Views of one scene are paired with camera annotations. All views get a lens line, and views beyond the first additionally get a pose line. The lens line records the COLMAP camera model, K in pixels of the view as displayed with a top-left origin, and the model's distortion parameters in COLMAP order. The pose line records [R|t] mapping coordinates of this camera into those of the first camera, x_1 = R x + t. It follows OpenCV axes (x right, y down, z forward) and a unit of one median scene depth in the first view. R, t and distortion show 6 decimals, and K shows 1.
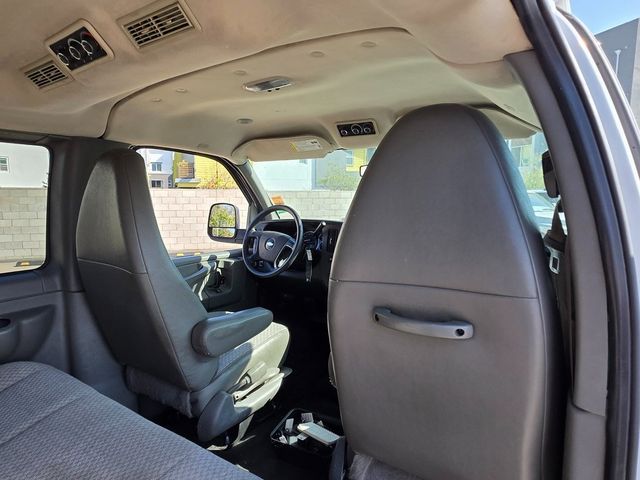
lens RADIAL K [[397.7, 0, 320.0], [0, 397.7, 240.0], [0, 0, 1]] dist [-0.033329, 0.000723]
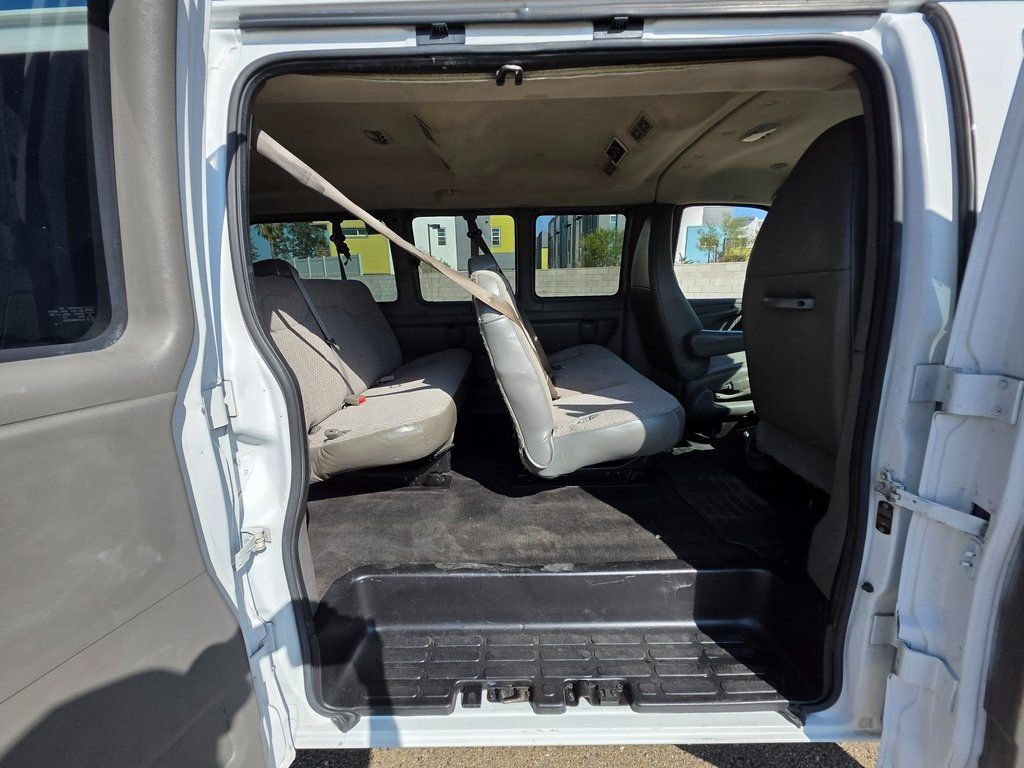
lens RADIAL K [[404.4, 0, 512.0], [0, 404.4, 384.0], [0, 0, 1]] dist [-0.010740, -0.000013]
pose [[0.561022, 0.191120, -0.805436, 0.434994], [-0.062596, 0.979992, 0.188939, 0.137127], [0.825431, -0.055582, 0.561760, -0.283876]]
